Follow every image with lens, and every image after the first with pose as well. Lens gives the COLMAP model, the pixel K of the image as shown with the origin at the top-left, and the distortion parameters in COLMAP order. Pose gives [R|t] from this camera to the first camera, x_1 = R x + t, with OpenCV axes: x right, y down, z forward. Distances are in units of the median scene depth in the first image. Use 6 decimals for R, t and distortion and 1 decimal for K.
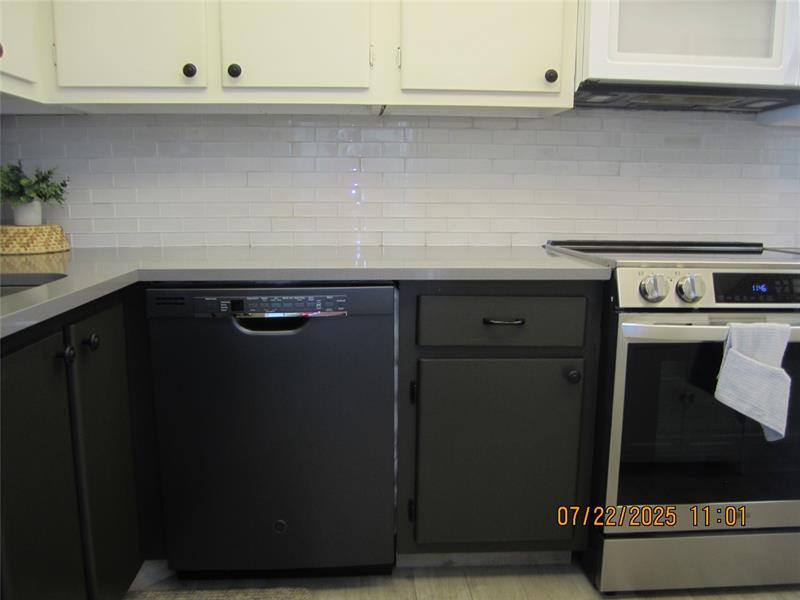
lens RADIAL K [[658.5, 0, 395.9], [0, 658.5, 296.4], [0, 0, 1]] dist [-0.060823, 0.013349]
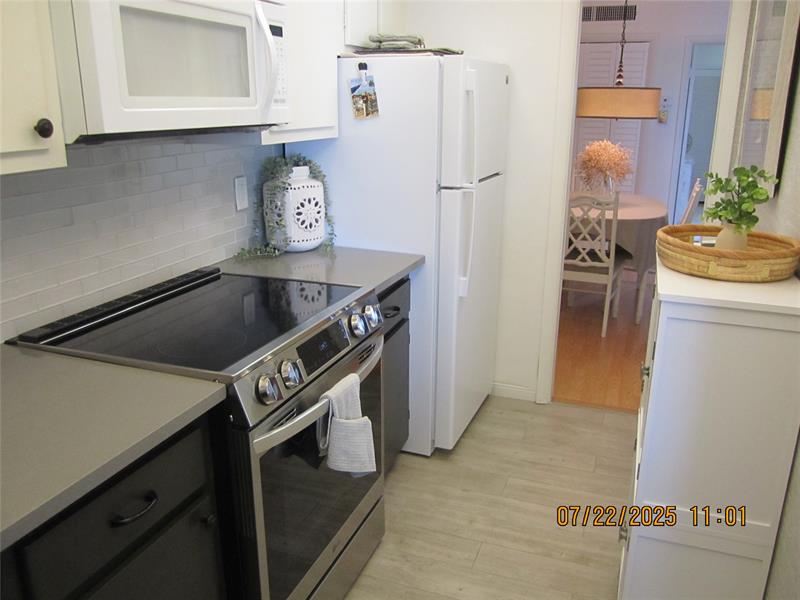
lens RADIAL K [[658.5, 0, 395.9], [0, 658.5, 296.4], [0, 0, 1]] dist [-0.060823, 0.013349]
pose [[0.401274, -0.268591, 0.875693, -0.253579], [0.142984, 0.962688, 0.229754, -0.281874], [-0.904729, 0.033016, 0.424706, 0.410232]]
